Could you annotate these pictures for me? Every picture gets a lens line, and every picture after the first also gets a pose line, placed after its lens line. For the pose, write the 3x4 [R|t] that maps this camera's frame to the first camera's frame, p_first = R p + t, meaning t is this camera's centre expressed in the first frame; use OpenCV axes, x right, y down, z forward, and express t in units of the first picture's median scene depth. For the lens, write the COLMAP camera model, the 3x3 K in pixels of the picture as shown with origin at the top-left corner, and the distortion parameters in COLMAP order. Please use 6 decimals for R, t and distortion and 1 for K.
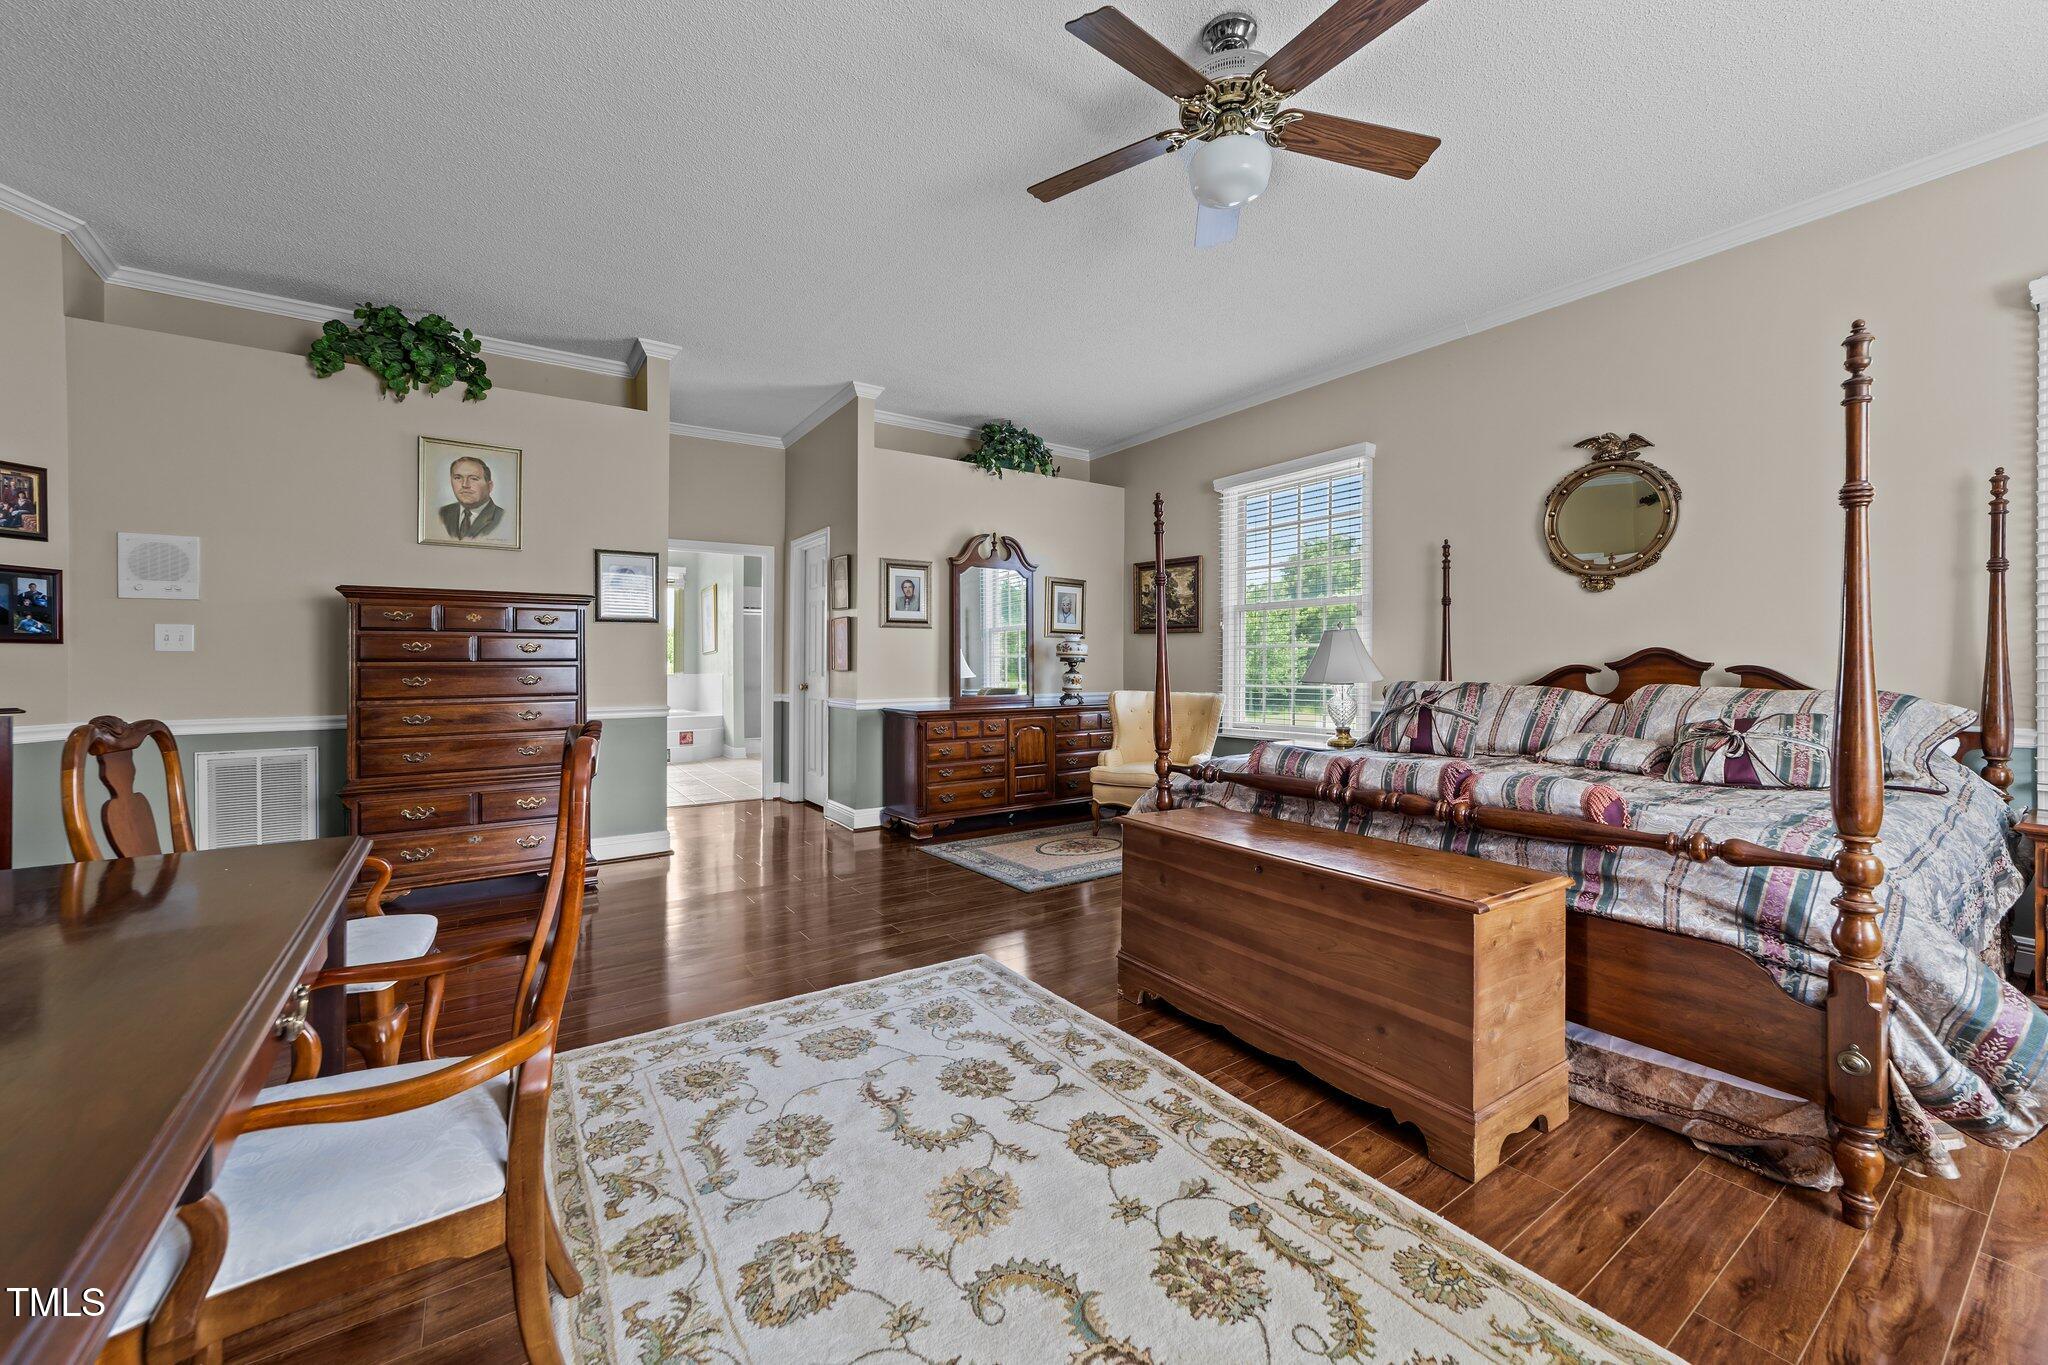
lens RADIAL K [[788.3, 0, 1020.0], [0, 788.3, 669.2], [0, 0, 1]] dist [-0.016687, 0.008429]
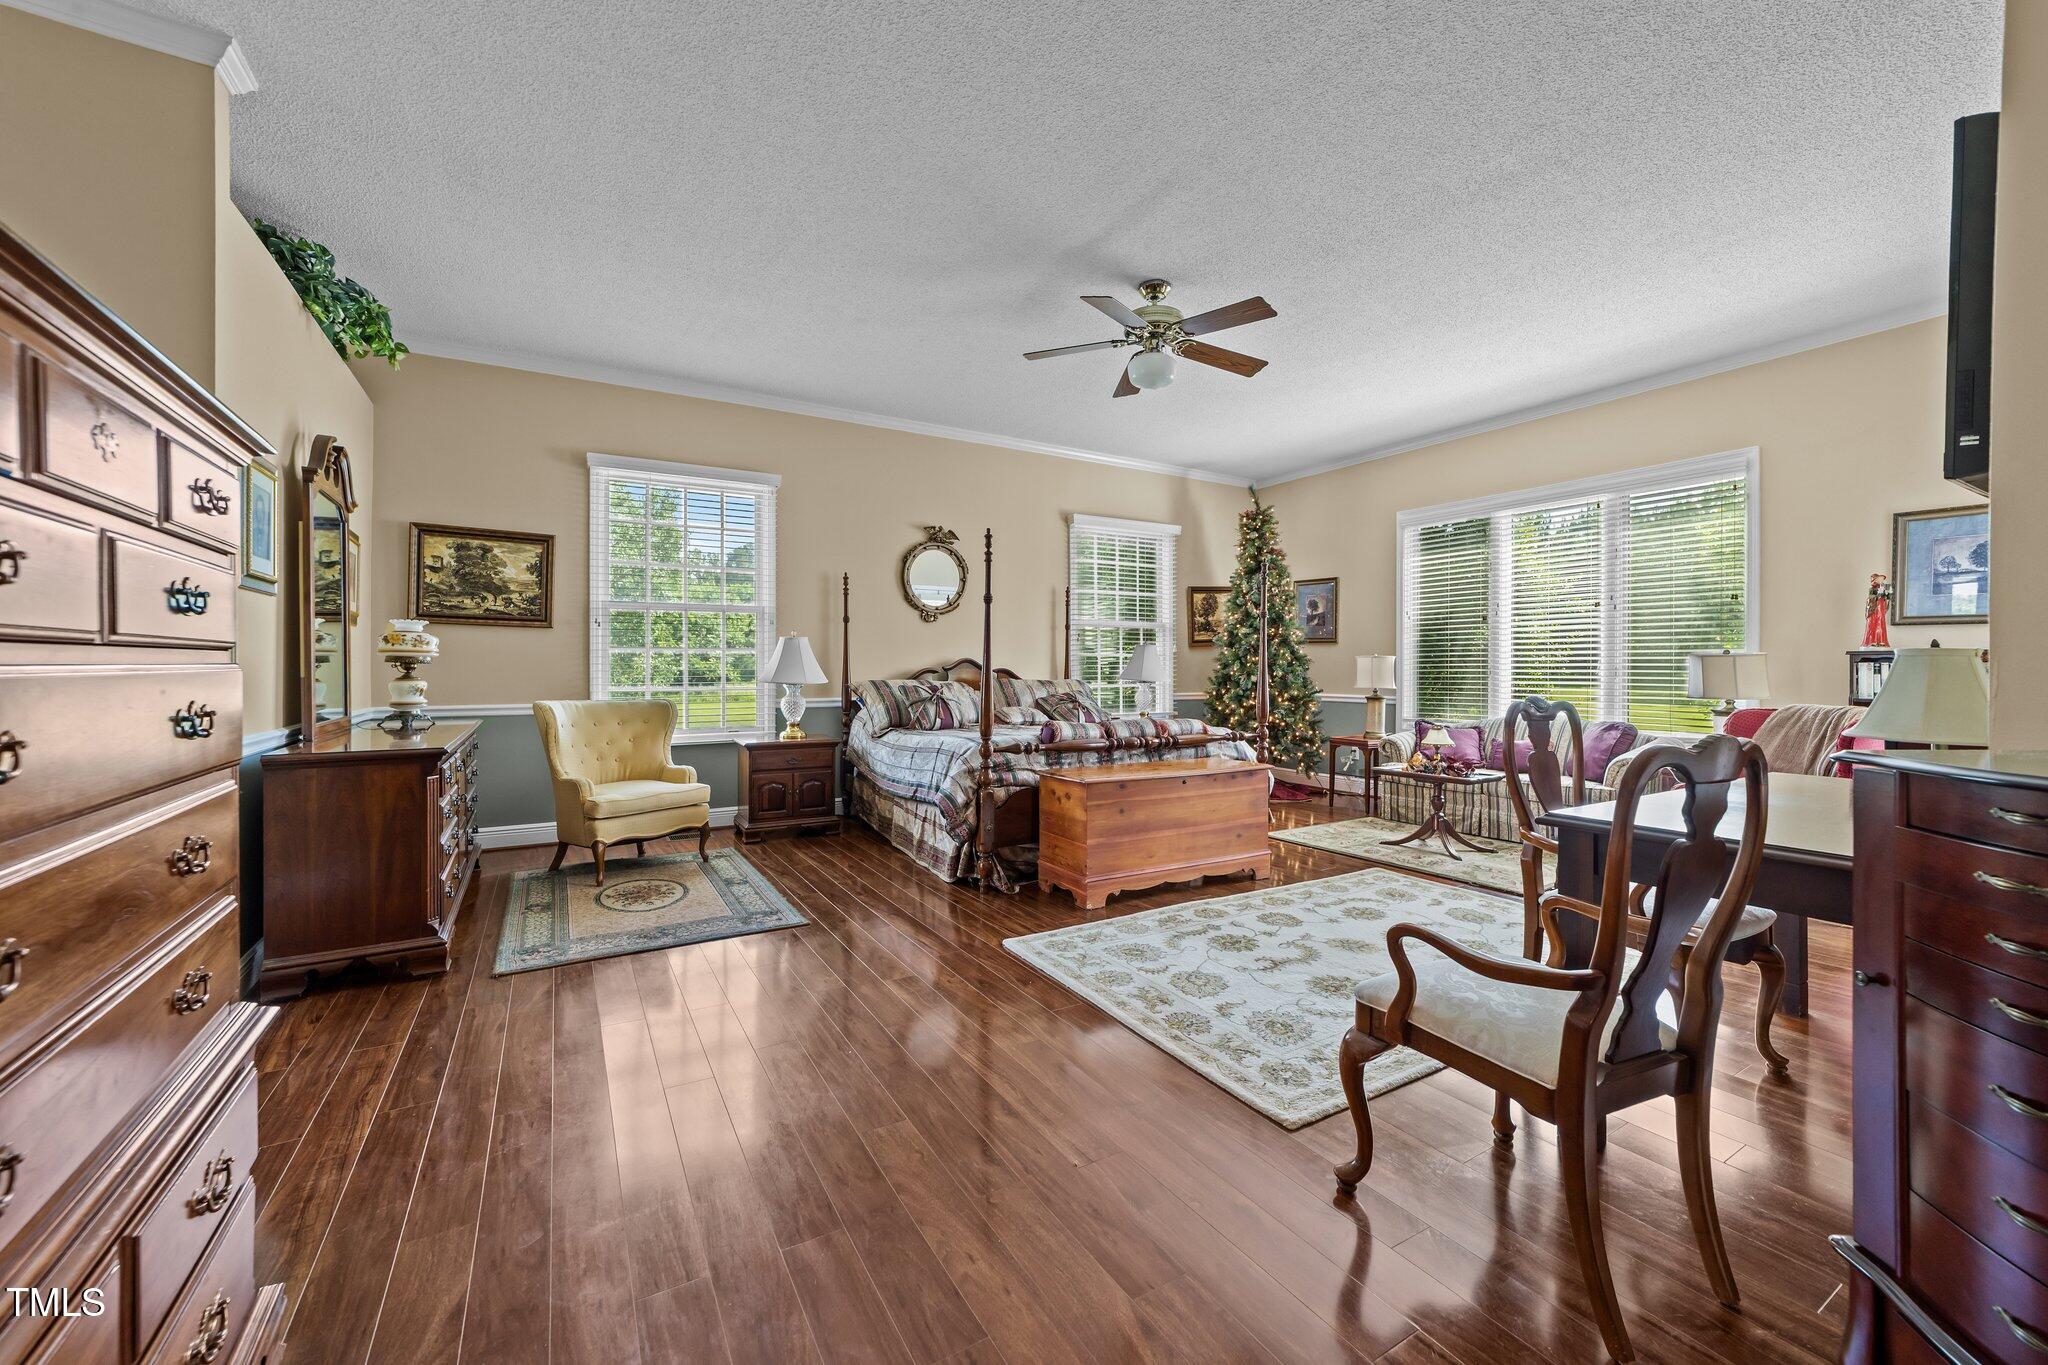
lens RADIAL K [[788.3, 0, 1015.2], [0, 788.3, 674.0], [0, 0, 1]] dist [-0.016687, 0.008429]
pose [[0.079661, -0.007115, 0.996797, -1.481477], [0.004765, 0.999966, 0.006757, -0.005777], [-0.996811, 0.004211, 0.079692, 1.209401]]
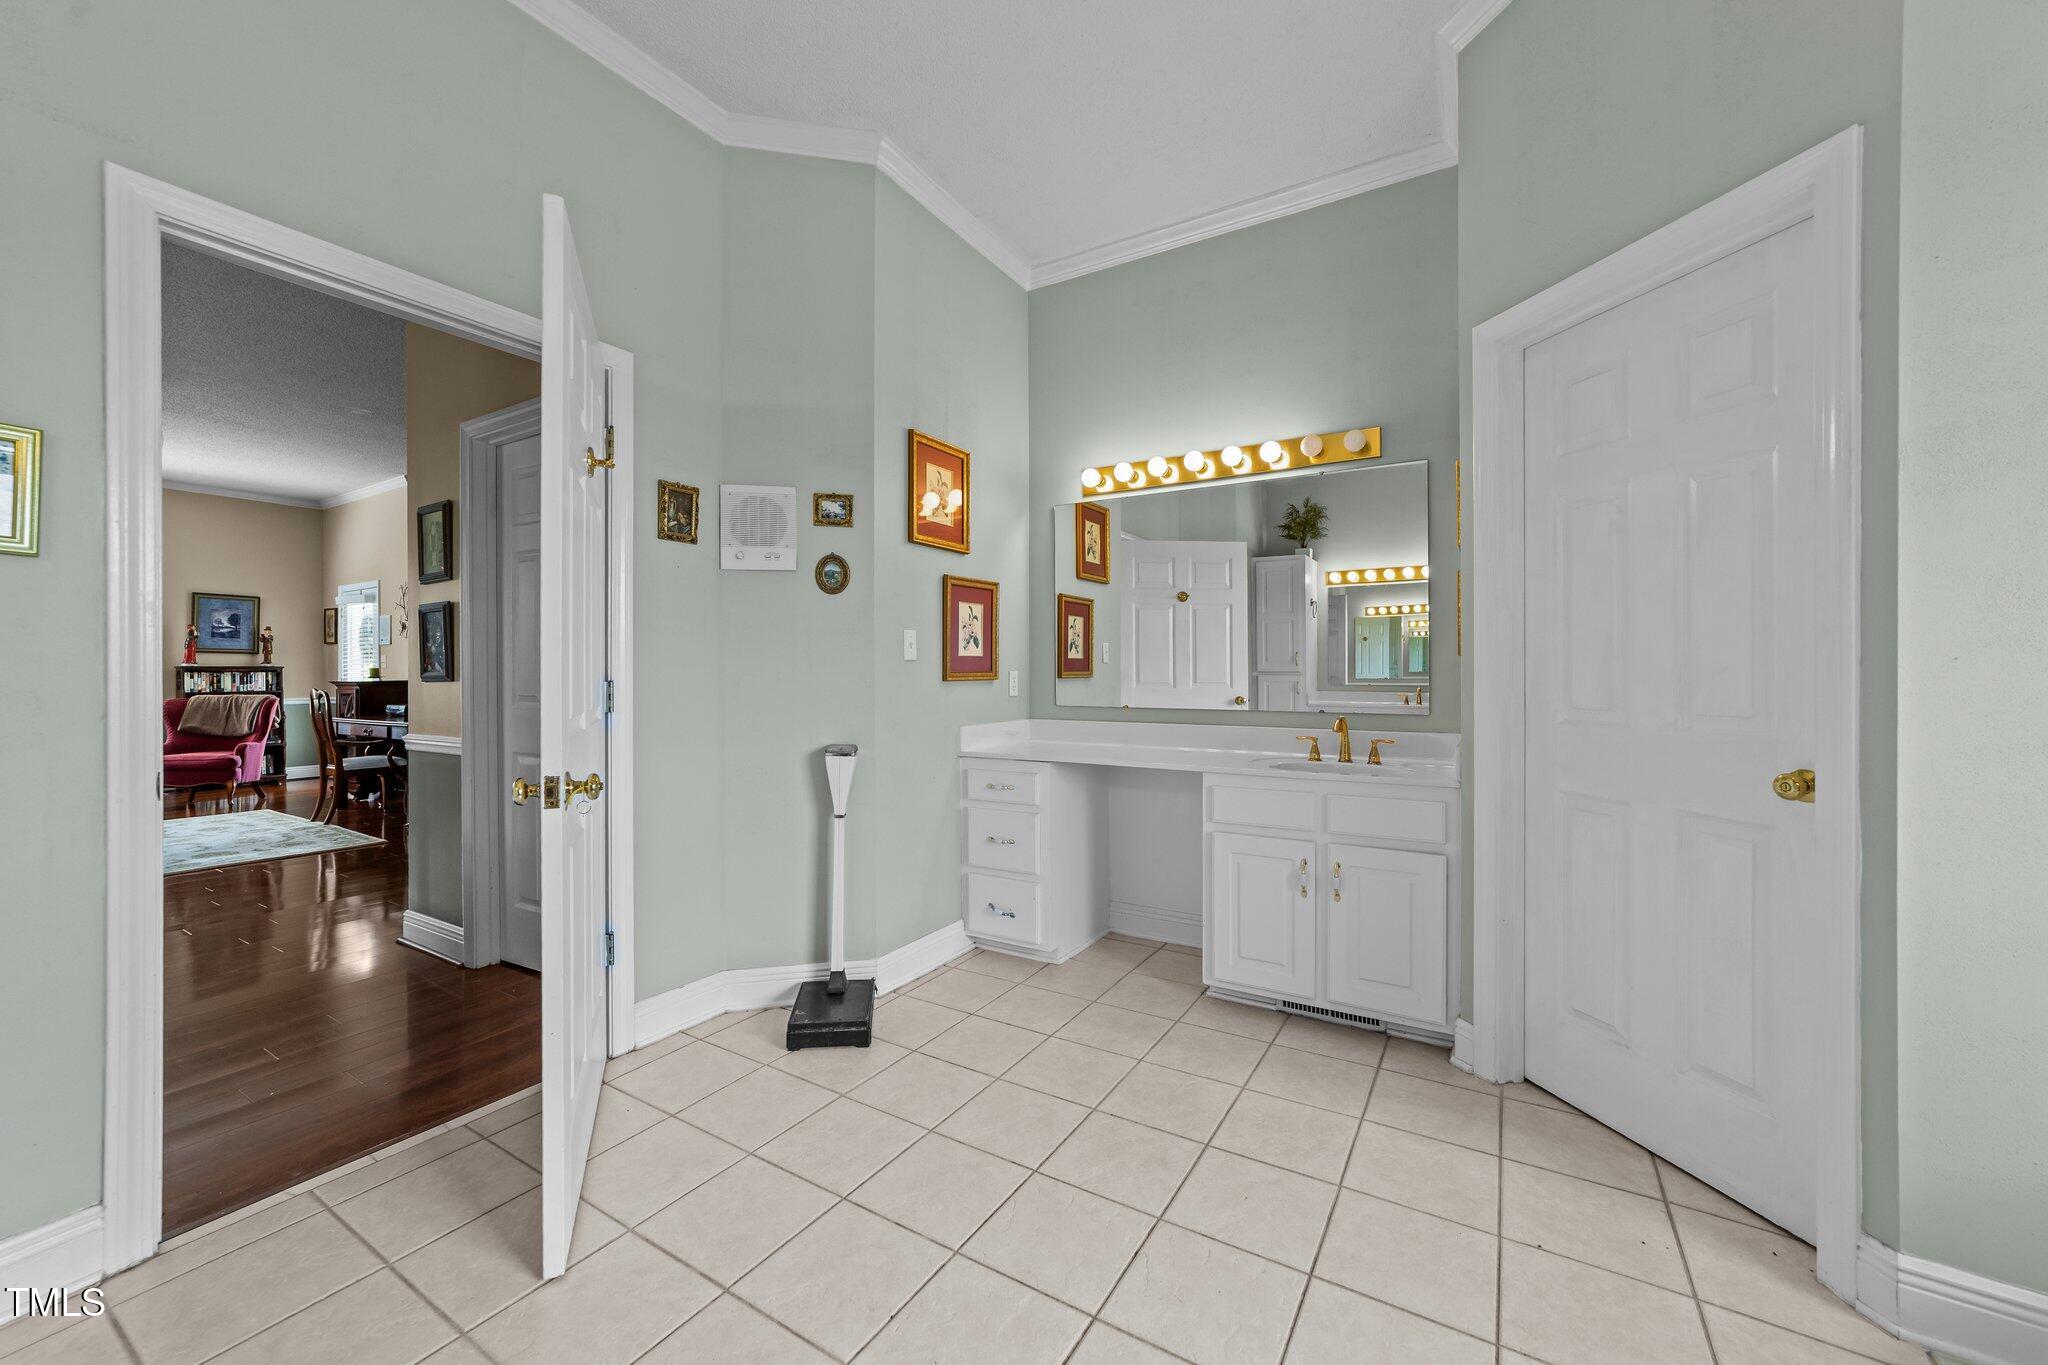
lens RADIAL K [[788.3, 0, 1016.4], [0, 788.3, 673.0], [0, 0, 1]] dist [-0.016687, 0.008429]
pose [[-0.917029, 0.006966, -0.398761, -1.425733], [0.002770, 0.999935, 0.011097, -0.035925], [0.398812, 0.009072, -0.916988, 3.901407]]
